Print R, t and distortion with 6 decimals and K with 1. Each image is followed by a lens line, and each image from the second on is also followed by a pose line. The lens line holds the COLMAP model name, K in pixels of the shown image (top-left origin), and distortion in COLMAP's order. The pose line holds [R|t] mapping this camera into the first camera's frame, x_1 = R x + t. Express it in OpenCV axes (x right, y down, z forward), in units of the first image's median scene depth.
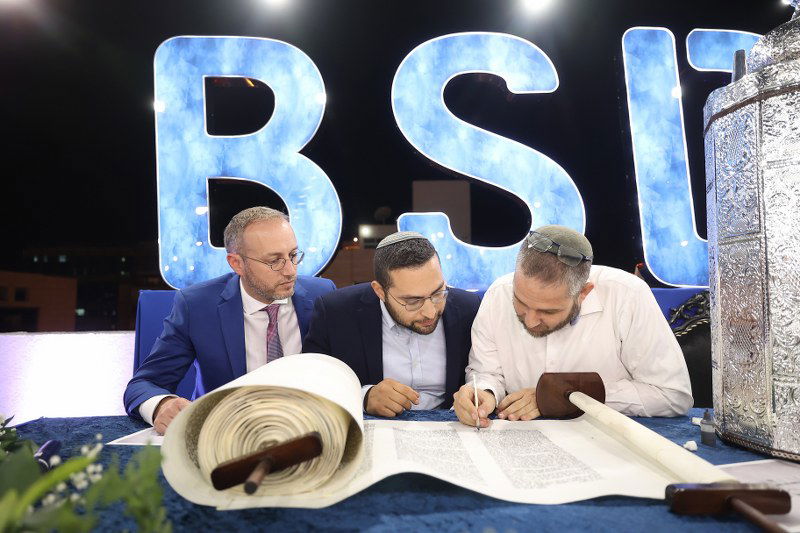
lens RADIAL K [[490.9, 0, 400.6], [0, 490.9, 266.6], [0, 0, 1]] dist [-0.017032, 0.025558]
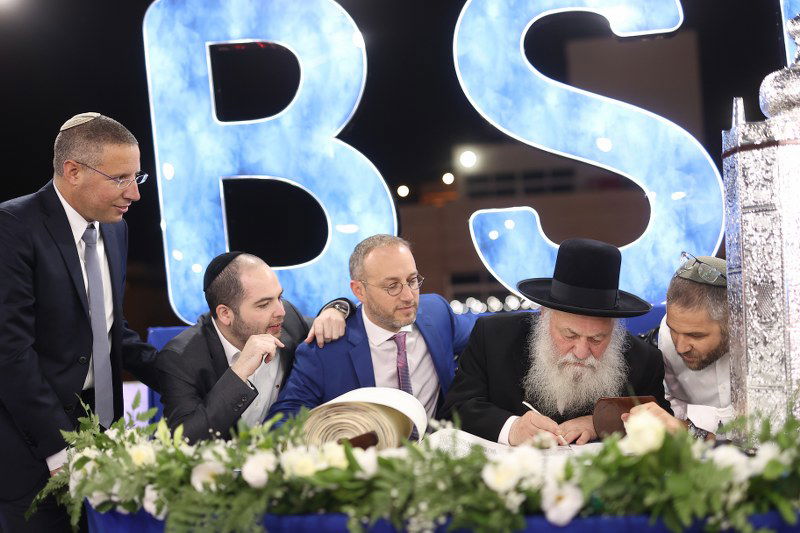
lens RADIAL K [[1113.0, 0, 397.5], [0, 1113.0, 259.5], [0, 0, 1]] dist [0.004396, 0.000000]
pose [[0.988287, -0.051509, -0.143648, 0.123974], [0.054999, 0.998277, 0.020427, -0.074369], [0.142349, -0.028088, 0.989418, -0.692279]]
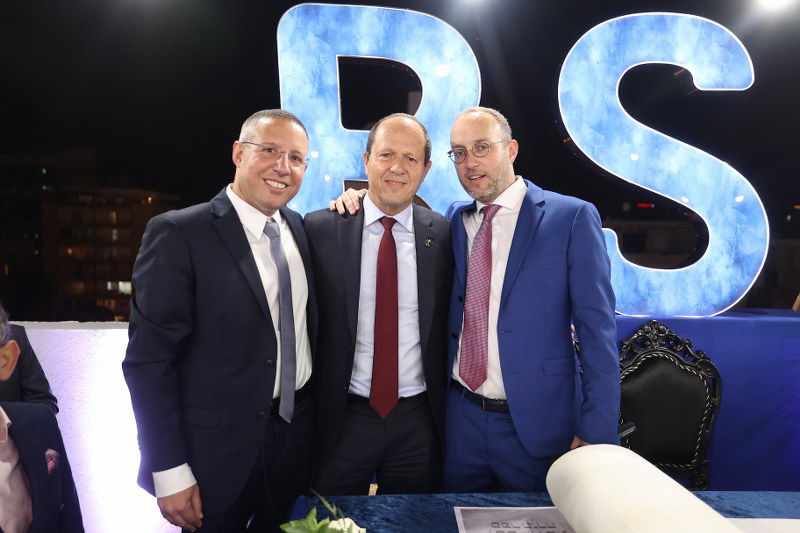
lens RADIAL K [[612.0, 0, 395.9], [0, 612.0, 266.4], [0, 0, 1]] dist [0.004615, 0.042549]
pose [[0.999092, 0.023171, 0.035756, -0.335632], [-0.028086, 0.989220, 0.143720, -0.187043], [-0.032040, -0.144594, 0.988972, -0.101695]]
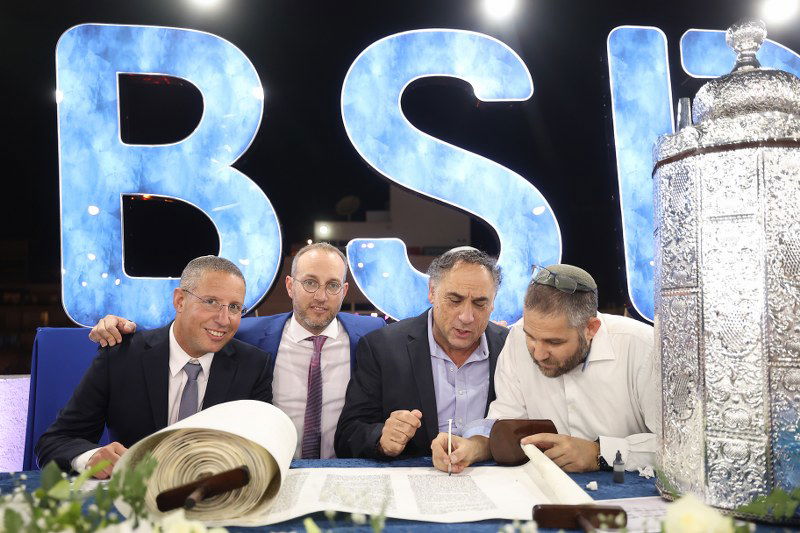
lens RADIAL K [[695.0, 0, 400.4], [0, 695.0, 265.5], [0, 0, 1]] dist [0.022154, 0.065805]
pose [[0.999267, 0.006981, 0.037640, 0.042188], [-0.006224, 0.999777, -0.020191, -0.036536], [-0.037773, 0.019942, 0.999087, -0.221247]]
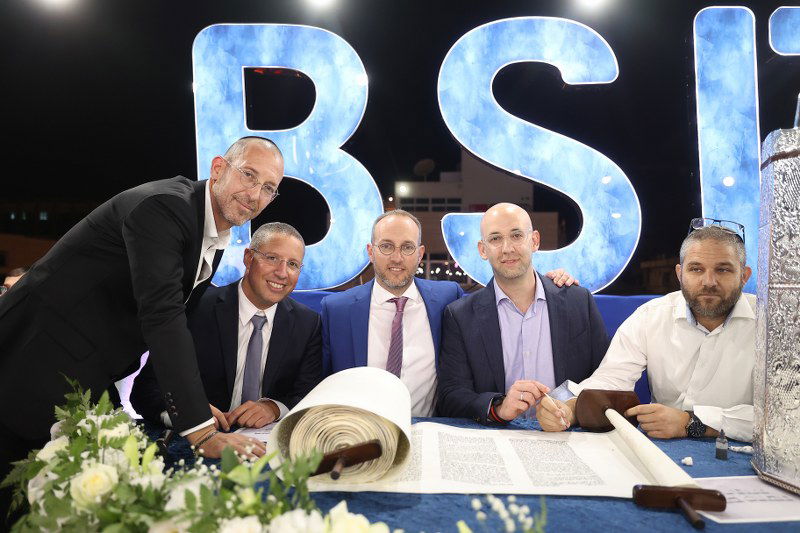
lens RADIAL K [[601.9, 0, 399.8], [0, 601.9, 269.2], [0, 0, 1]] dist [0.004367, 0.040382]
pose [[0.997123, 0.017114, -0.073845, 0.001313], [-0.012370, 0.997859, 0.064225, -0.072164], [0.074786, -0.063127, 0.995200, -0.188898]]
